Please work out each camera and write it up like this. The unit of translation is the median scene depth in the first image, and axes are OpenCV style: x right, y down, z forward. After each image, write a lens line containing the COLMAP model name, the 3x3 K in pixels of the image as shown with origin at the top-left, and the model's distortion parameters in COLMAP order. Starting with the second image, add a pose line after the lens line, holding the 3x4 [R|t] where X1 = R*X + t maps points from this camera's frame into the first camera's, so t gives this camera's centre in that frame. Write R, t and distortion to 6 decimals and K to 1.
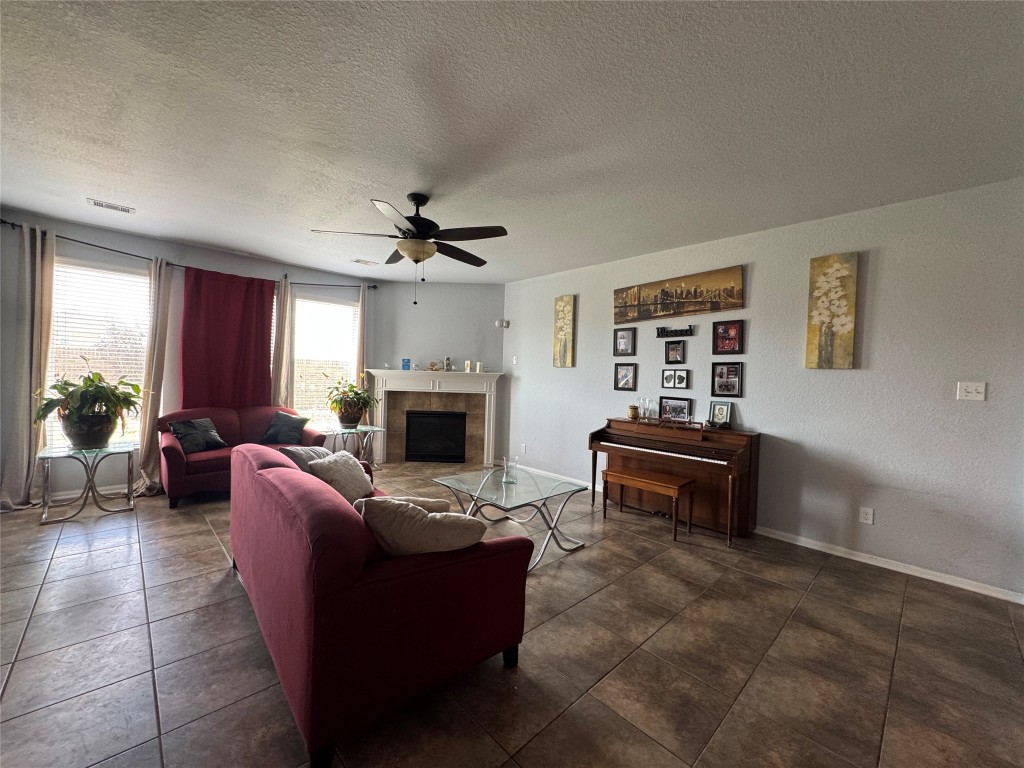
lens RADIAL K [[408.8, 0, 513.2], [0, 408.8, 380.3], [0, 0, 1]] dist [-0.002241, -0.000839]
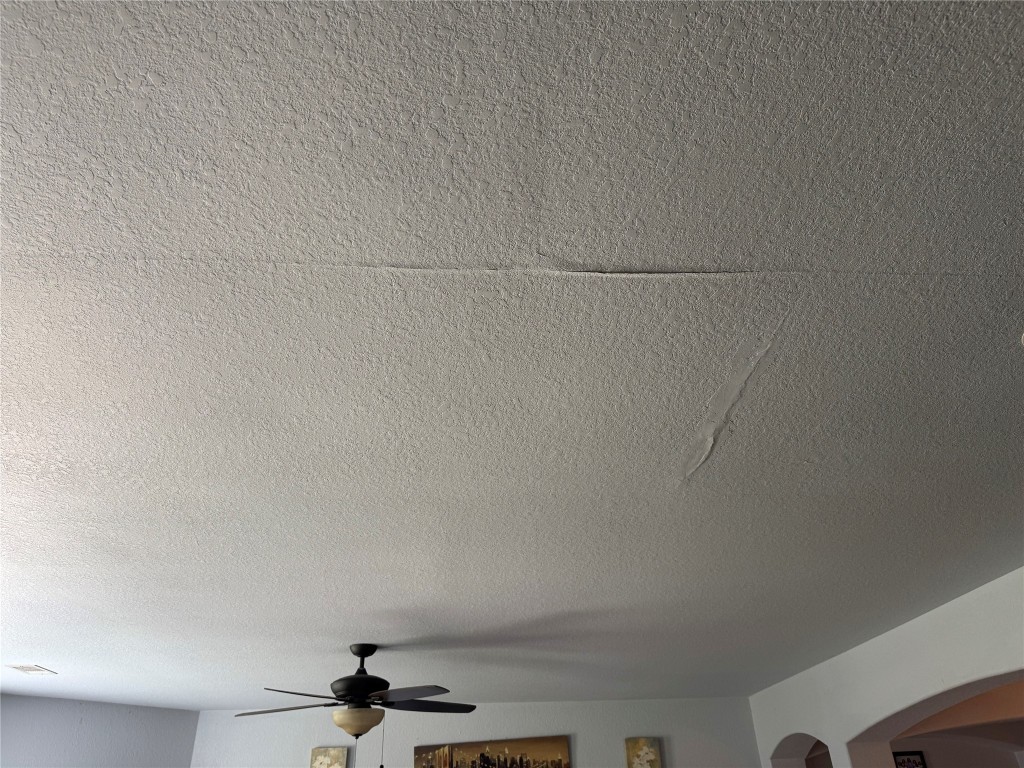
lens RADIAL K [[709.9, 0, 513.9], [0, 709.9, 381.6], [0, 0, 1]] dist [-0.003748, -0.002370]
pose [[0.641955, 0.368897, 0.672167, -0.893370], [0.062532, 0.848544, -0.525418, -0.108620], [-0.764188, 0.379326, 0.521659, -0.097466]]
